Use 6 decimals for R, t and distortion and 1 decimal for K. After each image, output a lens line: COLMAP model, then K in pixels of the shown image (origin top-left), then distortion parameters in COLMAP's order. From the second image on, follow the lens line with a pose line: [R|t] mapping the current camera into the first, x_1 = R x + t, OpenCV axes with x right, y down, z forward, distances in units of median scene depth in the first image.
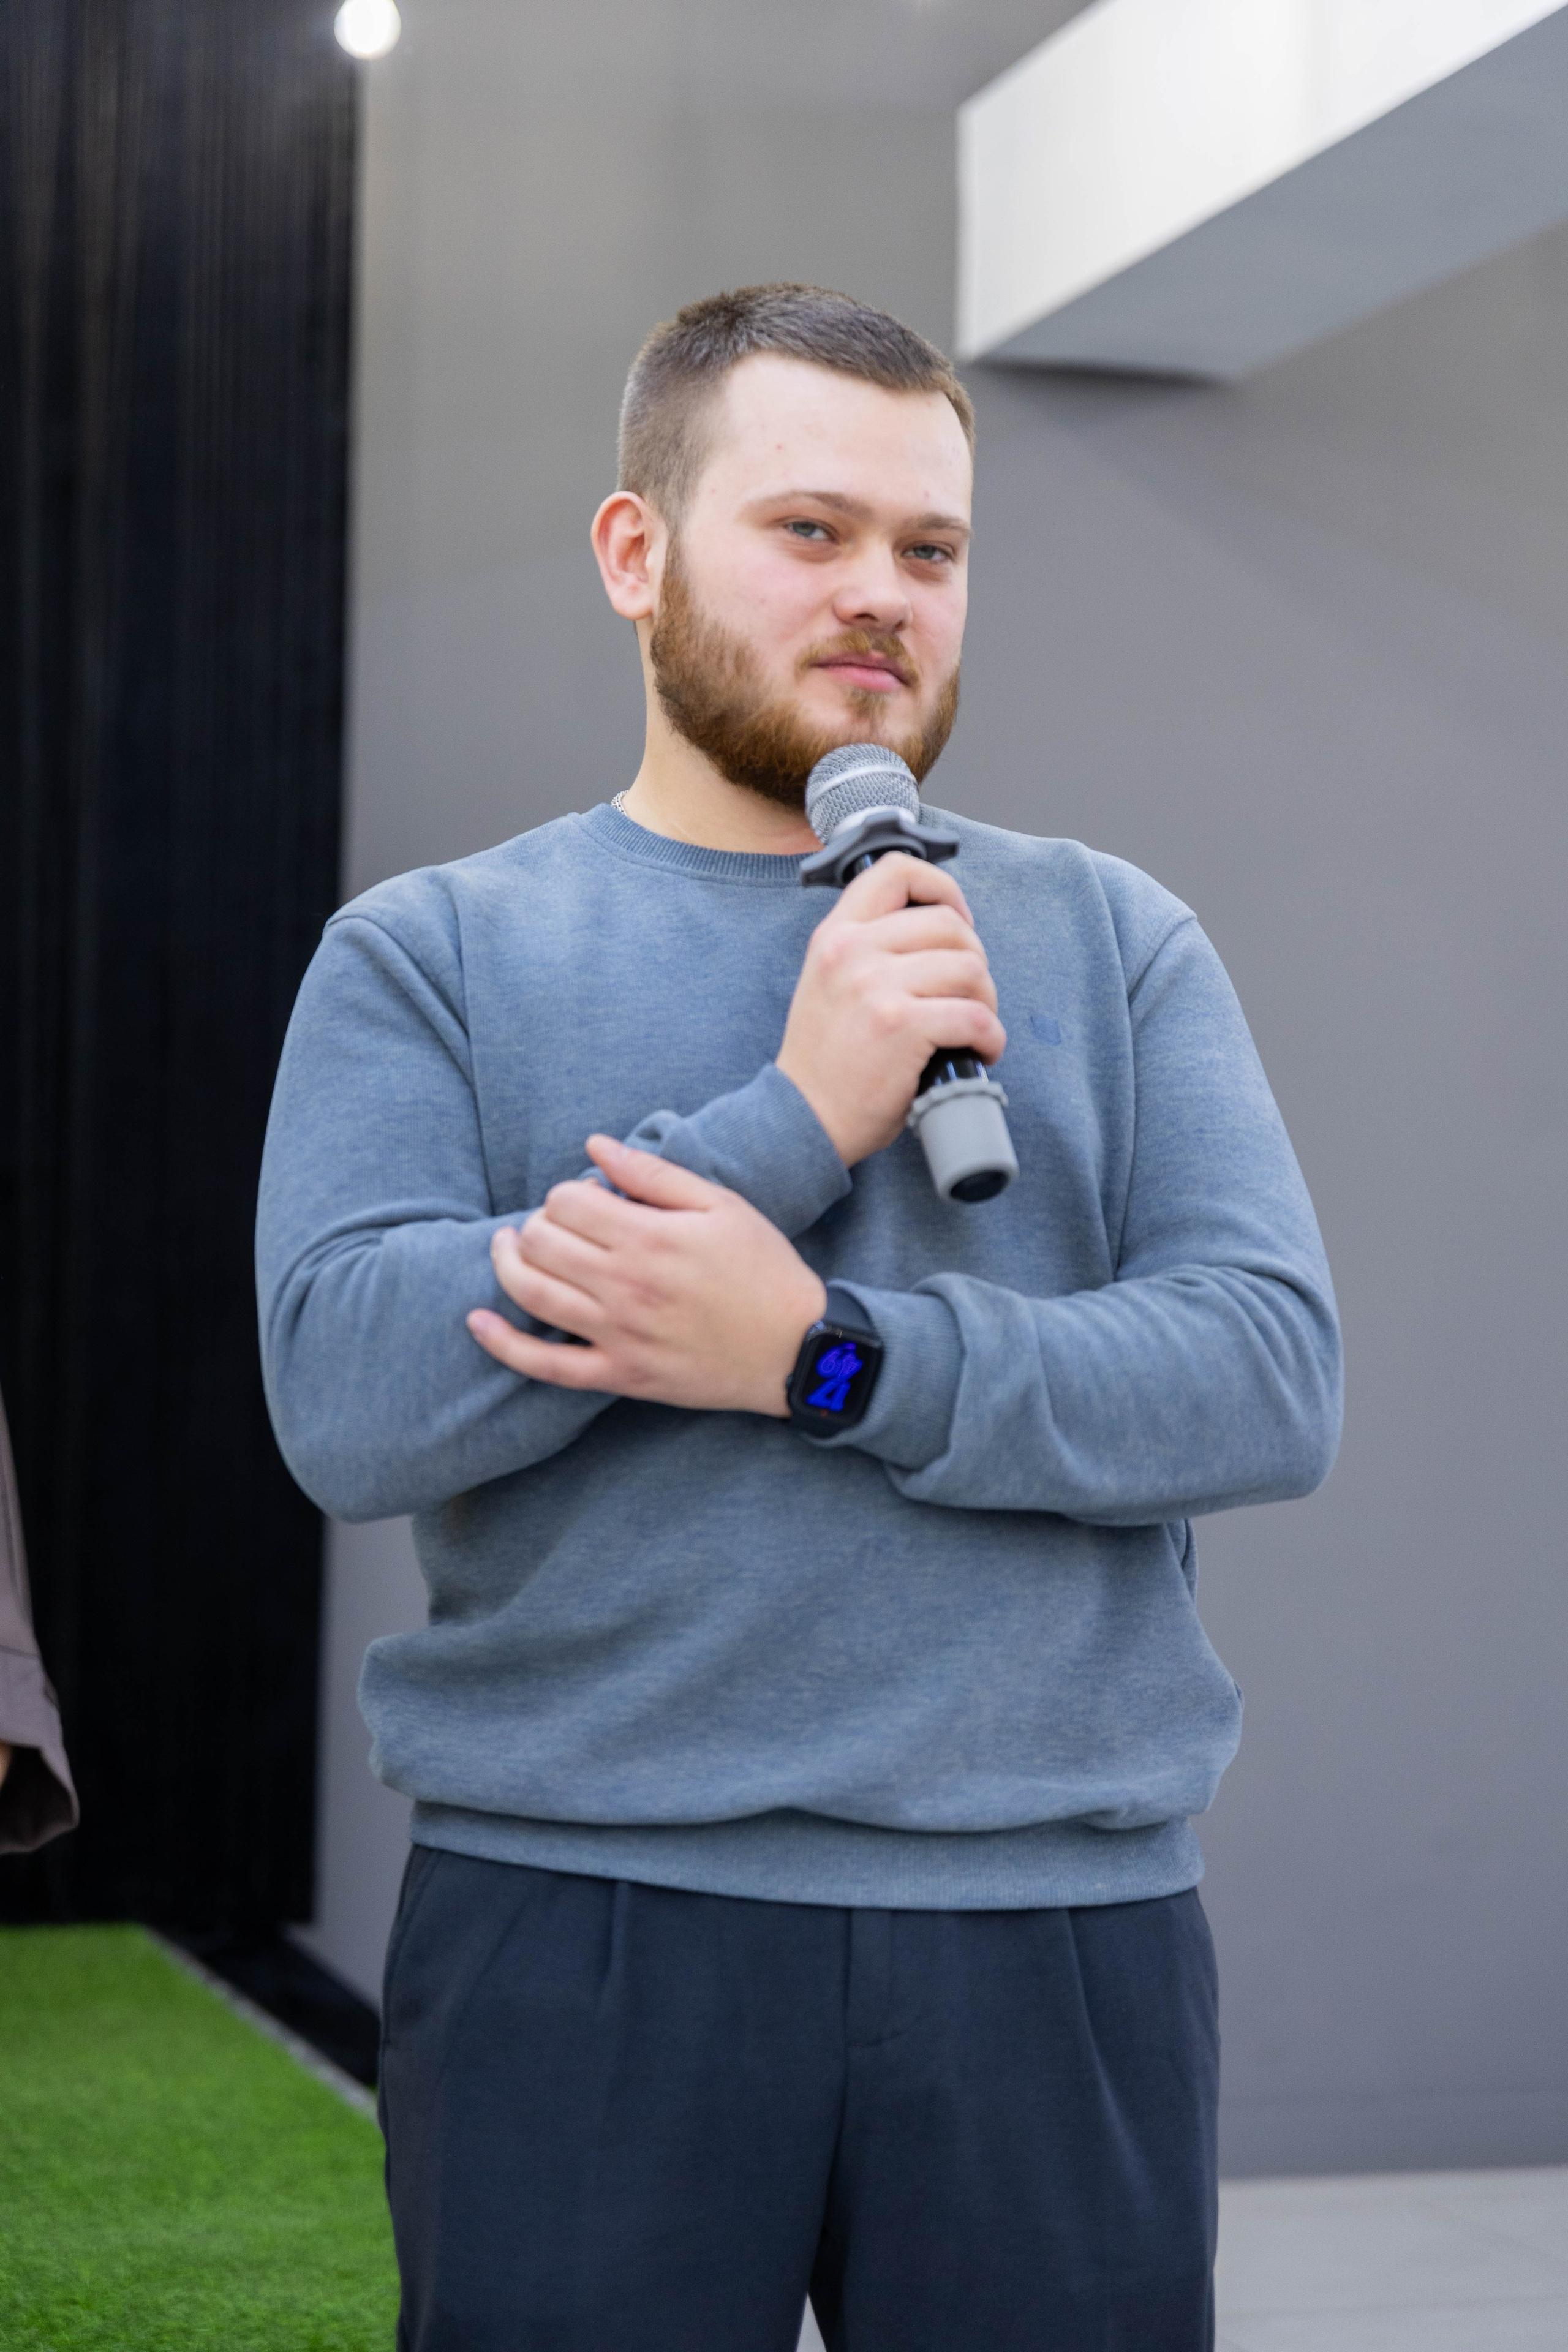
lens RADIAL K [[4531.0, 0, 781.9], [0, 4531.0, 1178.7], [0, 0, 1]] dist [0.038669, 0.000000]
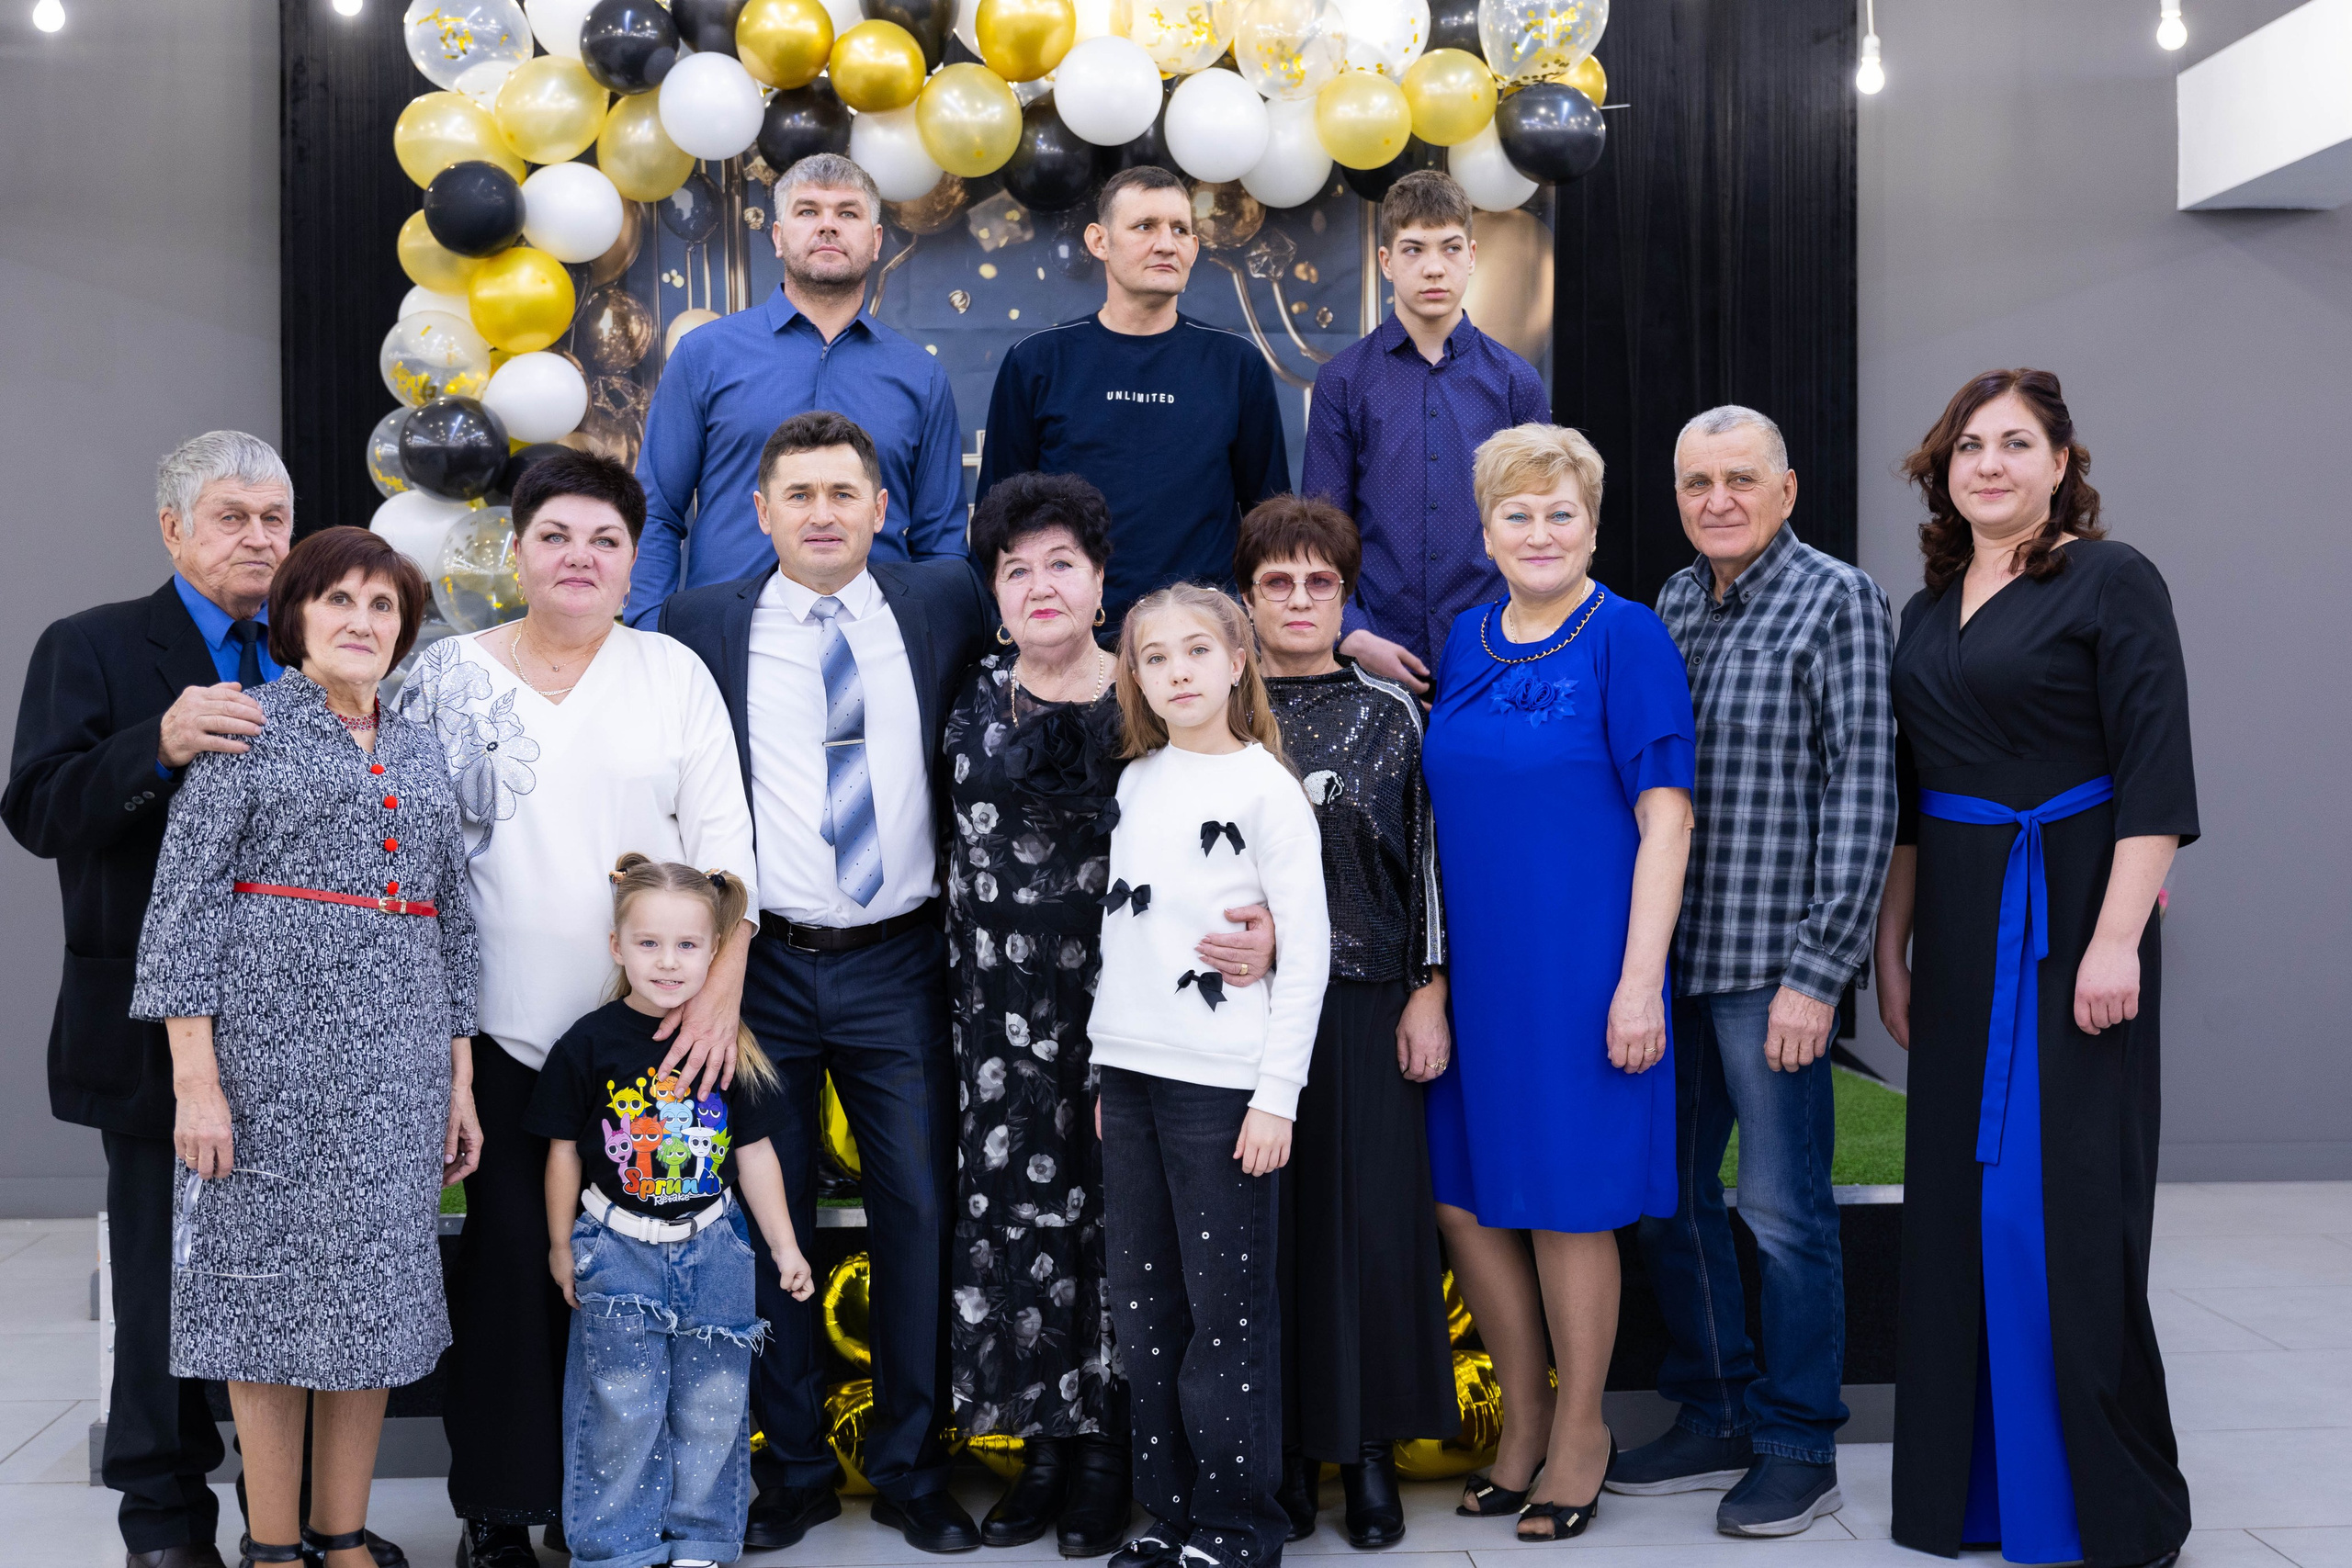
lens RADIAL K [[3143.4, 0, 1135.9], [0, 3143.4, 835.8], [0, 0, 1]] dist [-0.006768, 0.000000]
pose [[0.968339, -0.017505, -0.249025, -0.063864], [0.035068, 0.997186, 0.066265, -0.026354], [0.247164, -0.072900, 0.966227, -0.407902]]
